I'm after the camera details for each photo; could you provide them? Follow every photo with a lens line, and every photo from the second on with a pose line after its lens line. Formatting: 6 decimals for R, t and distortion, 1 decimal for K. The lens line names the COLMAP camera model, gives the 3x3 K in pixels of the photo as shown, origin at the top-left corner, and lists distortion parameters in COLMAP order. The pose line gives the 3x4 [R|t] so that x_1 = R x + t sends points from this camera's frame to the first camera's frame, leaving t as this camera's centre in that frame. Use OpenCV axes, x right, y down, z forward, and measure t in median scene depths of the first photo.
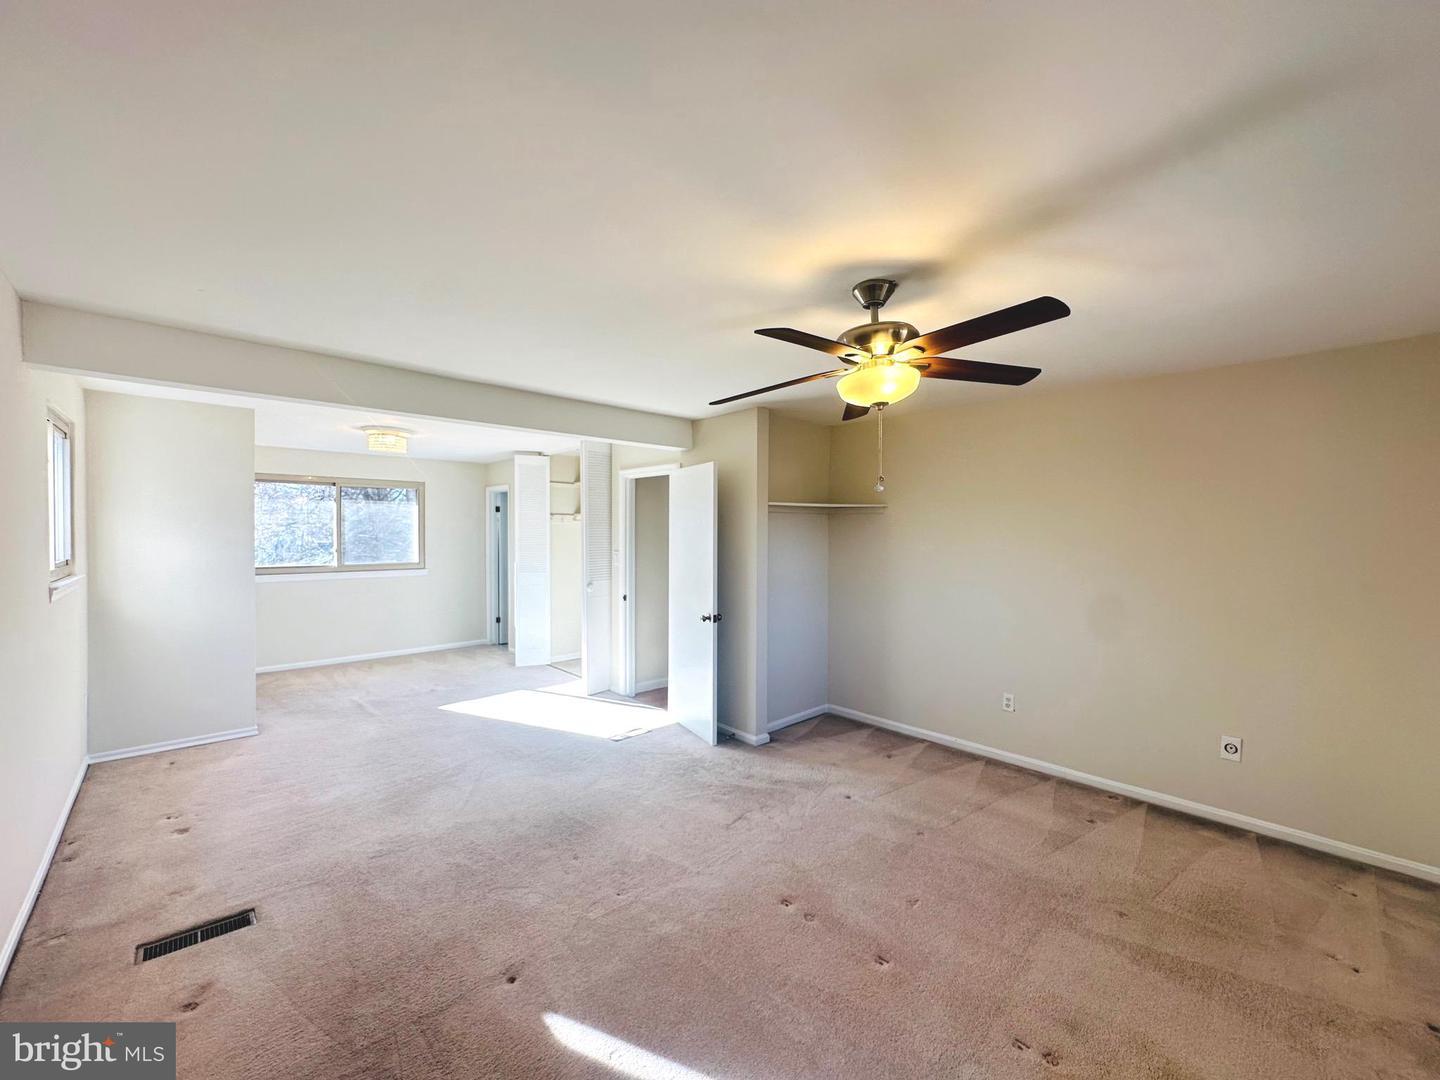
lens RADIAL K [[583.5, 0, 720.0], [0, 583.5, 540.0], [0, 0, 1]] dist [-0.002494, 0.000577]
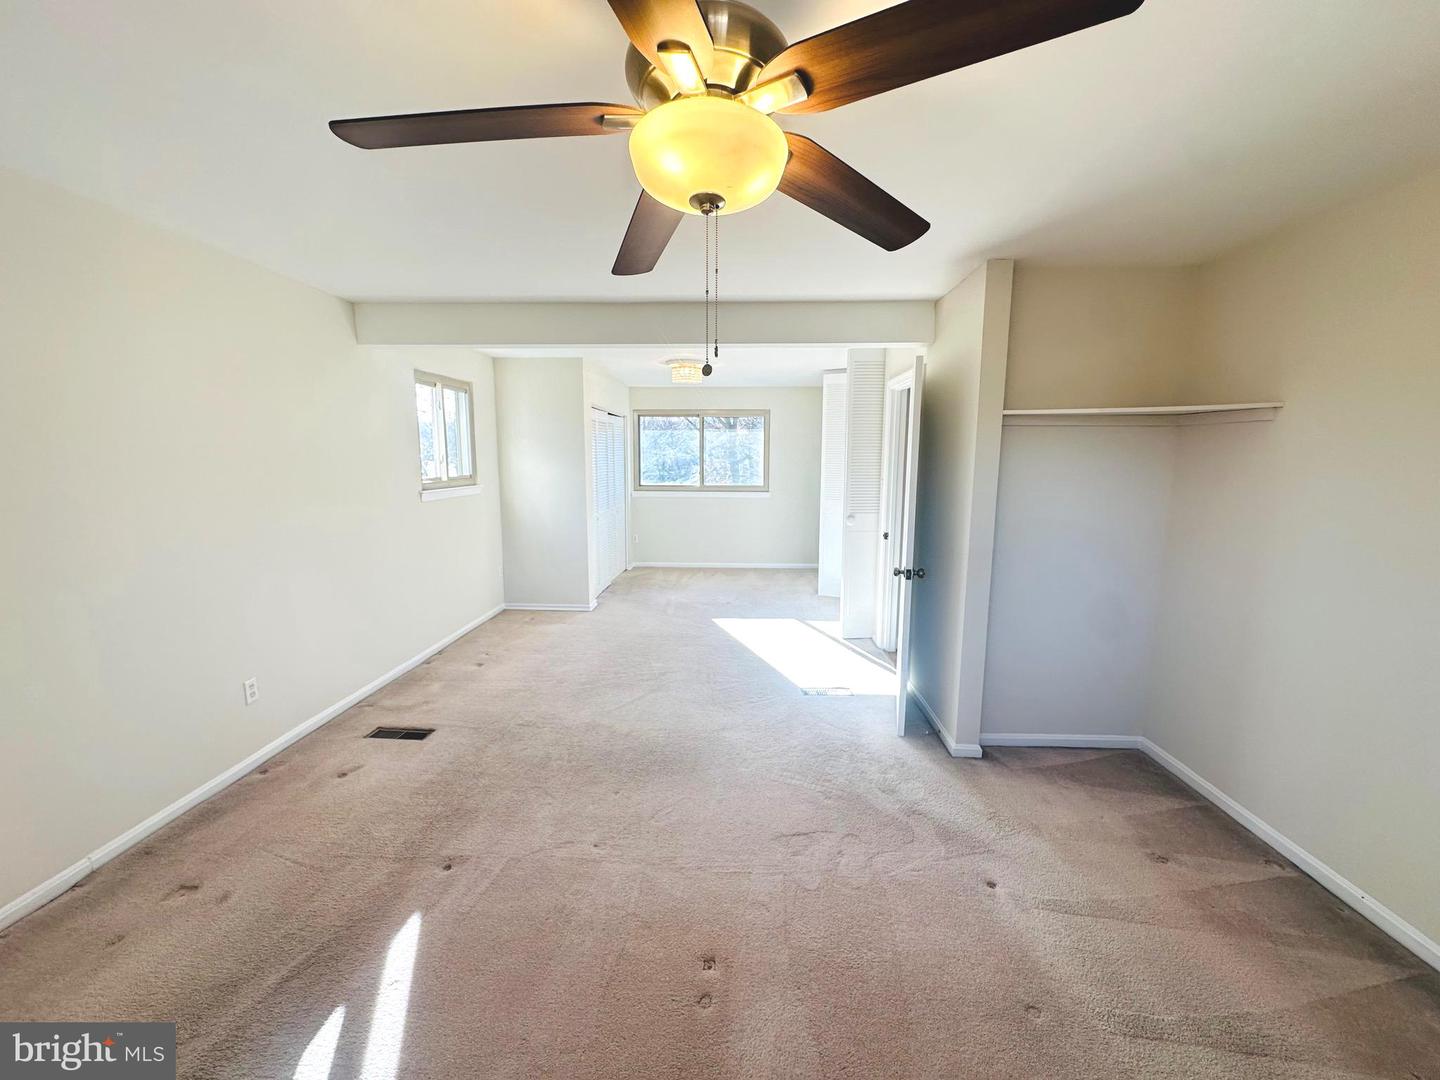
lens RADIAL K [[583.5, 0, 720.0], [0, 583.5, 540.0], [0, 0, 1]] dist [-0.002494, 0.000577]
pose [[0.701325, 0.101788, -0.705537, 0.309697], [-0.013845, 0.991511, 0.129283, -0.000733], [0.712708, -0.080901, 0.696780, 0.286246]]
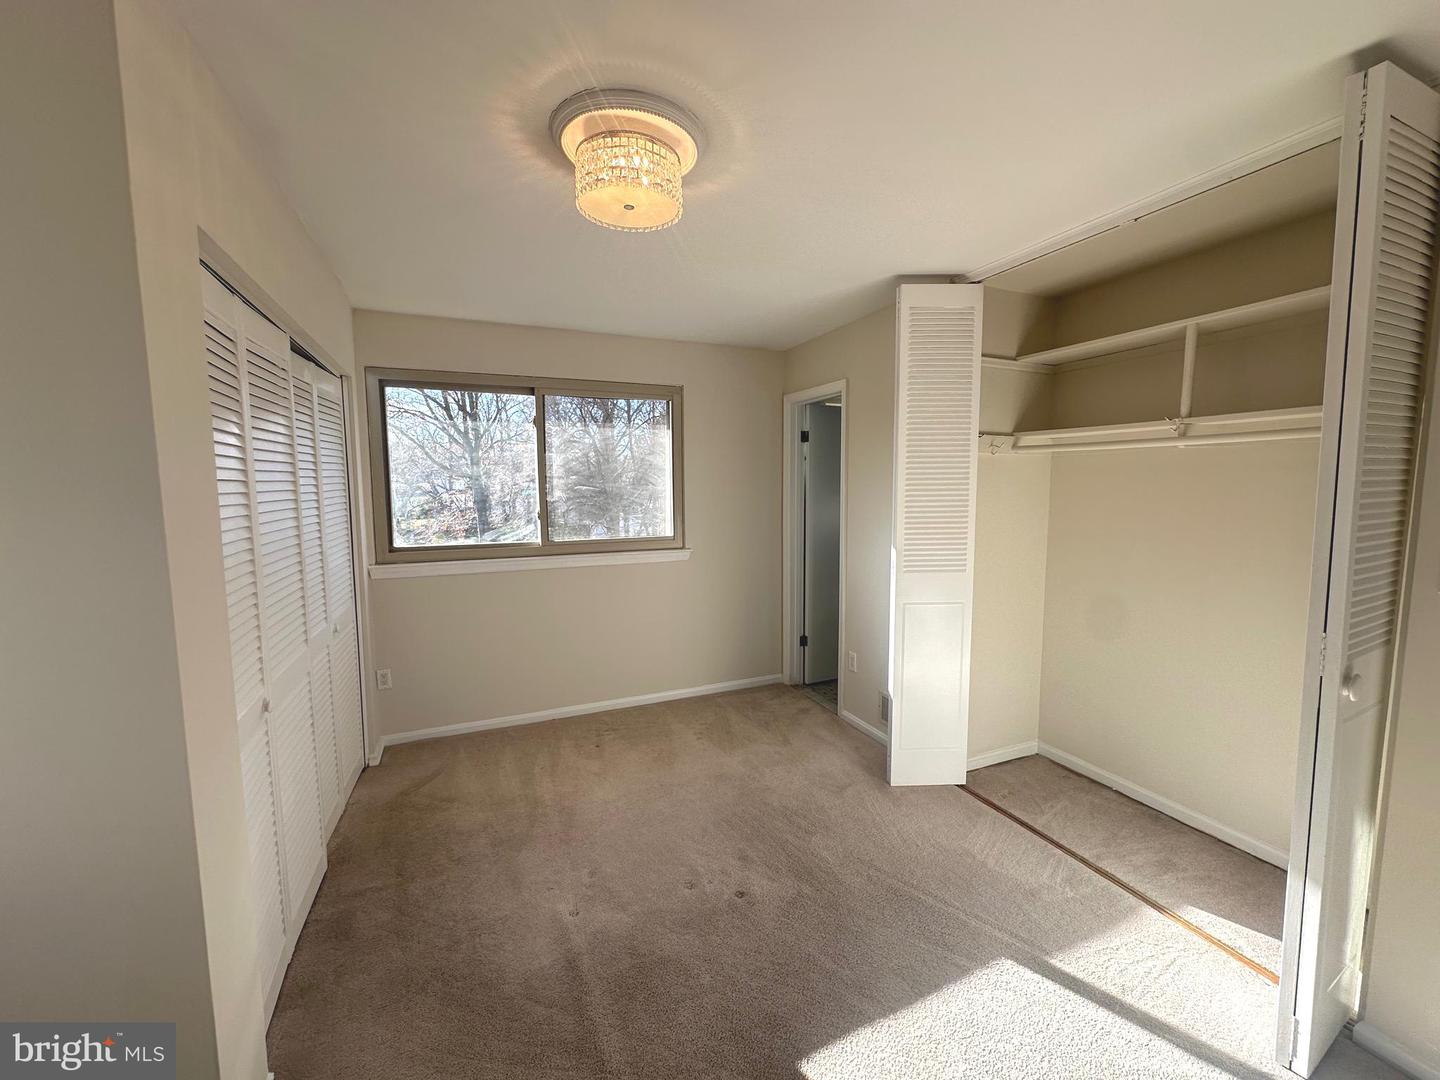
lens RADIAL K [[567.9, 0, 720.0], [0, 567.9, 540.0], [0, 0, 1]] dist [-0.001240, 0.000095]
pose [[0.945466, 0.021116, -0.325036, -0.472117], [0.005872, 0.996629, 0.081830, -0.003050], [0.325668, -0.079276, 0.942155, 0.799874]]
